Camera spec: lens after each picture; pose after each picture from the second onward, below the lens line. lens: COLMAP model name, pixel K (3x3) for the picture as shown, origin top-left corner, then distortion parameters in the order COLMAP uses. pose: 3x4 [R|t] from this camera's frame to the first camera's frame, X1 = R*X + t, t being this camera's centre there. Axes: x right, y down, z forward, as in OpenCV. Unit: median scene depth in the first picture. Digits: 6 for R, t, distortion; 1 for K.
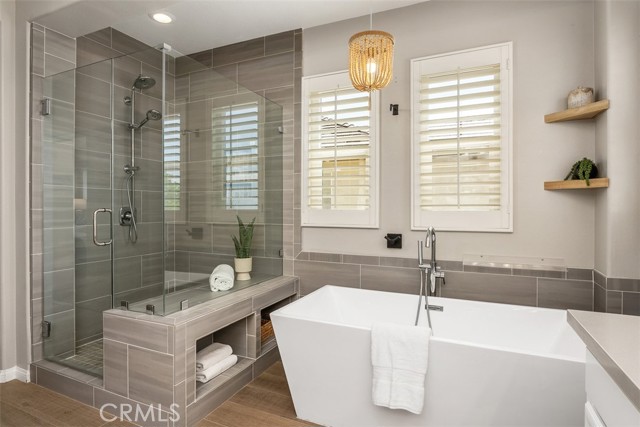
lens RADIAL K [[323.0, 0, 320.0], [0, 323.0, 213.5], [0, 0, 1]] dist [-0.001358, -0.000367]
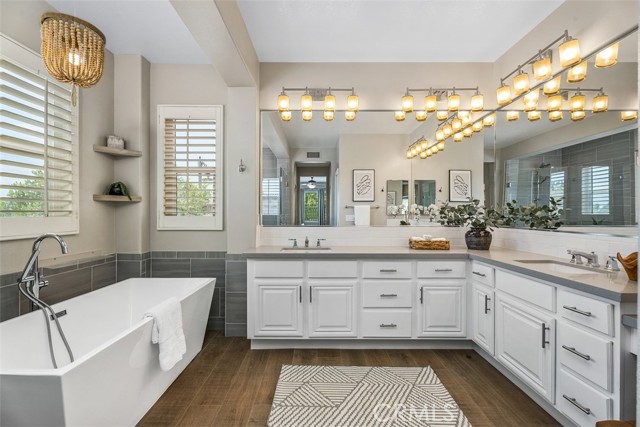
lens RADIAL K [[286.9, 0, 320.0], [0, 286.9, 213.5], [0, 0, 1]] dist [-0.000838, 0.000008]
pose [[-0.386851, 0.007025, 0.922116, -0.787471], [0.012404, 0.999920, -0.002414, -0.004511], [-0.922059, 0.010504, -0.386907, 0.617886]]
